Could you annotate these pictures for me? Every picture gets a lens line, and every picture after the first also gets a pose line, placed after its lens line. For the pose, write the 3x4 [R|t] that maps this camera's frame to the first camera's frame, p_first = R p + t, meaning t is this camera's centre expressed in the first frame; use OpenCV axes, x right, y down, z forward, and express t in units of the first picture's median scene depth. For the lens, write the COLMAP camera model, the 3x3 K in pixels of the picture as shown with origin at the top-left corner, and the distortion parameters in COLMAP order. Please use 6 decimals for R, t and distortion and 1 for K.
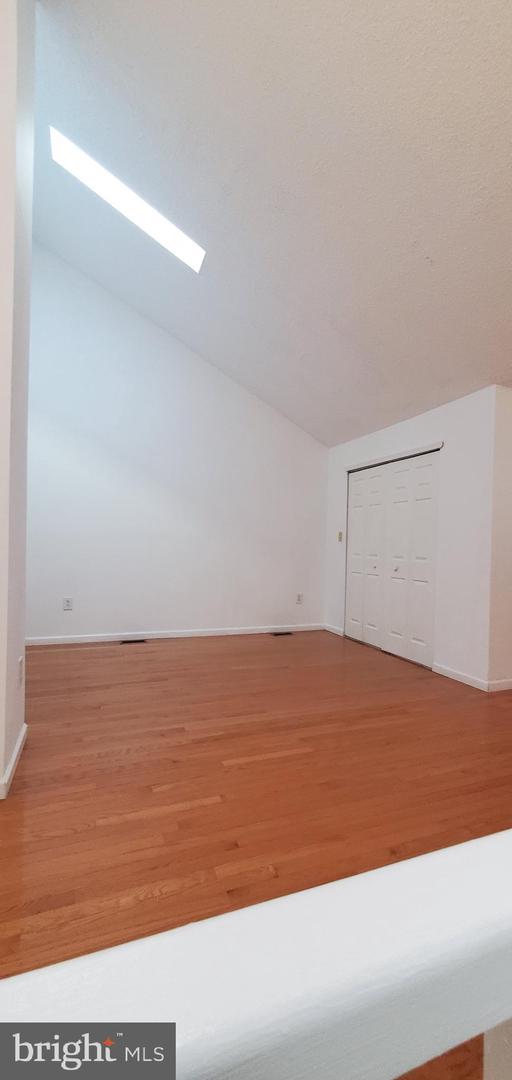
lens RADIAL K [[427.9, 0, 258.7], [0, 427.9, 561.1], [0, 0, 1]] dist [0.001567, 0.000282]
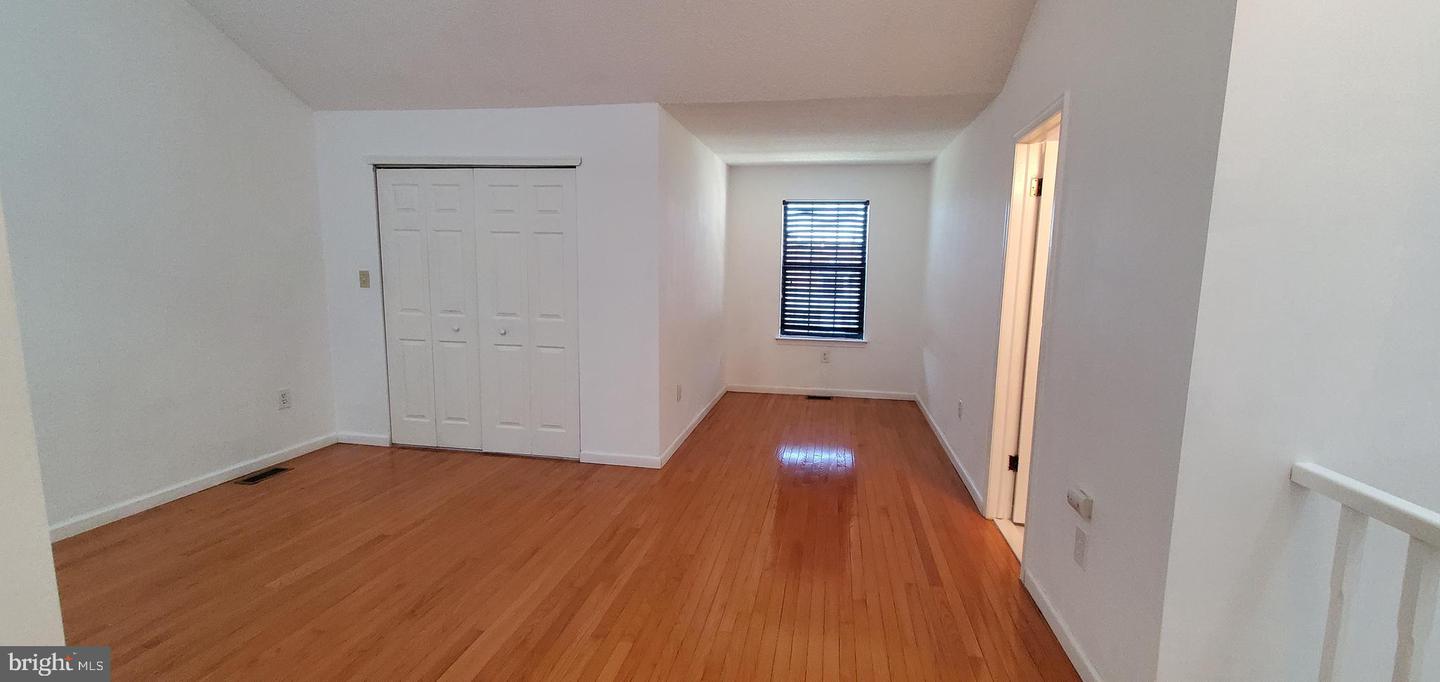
lens RADIAL K [[570.5, 0, 720.0], [0, 570.5, 341.0], [0, 0, 1]] dist [0.001567, 0.000282]
pose [[0.508762, -0.124959, 0.851790, -0.263394], [0.024181, 0.991094, 0.130953, -0.073389], [-0.860567, -0.046027, 0.507253, 0.231614]]
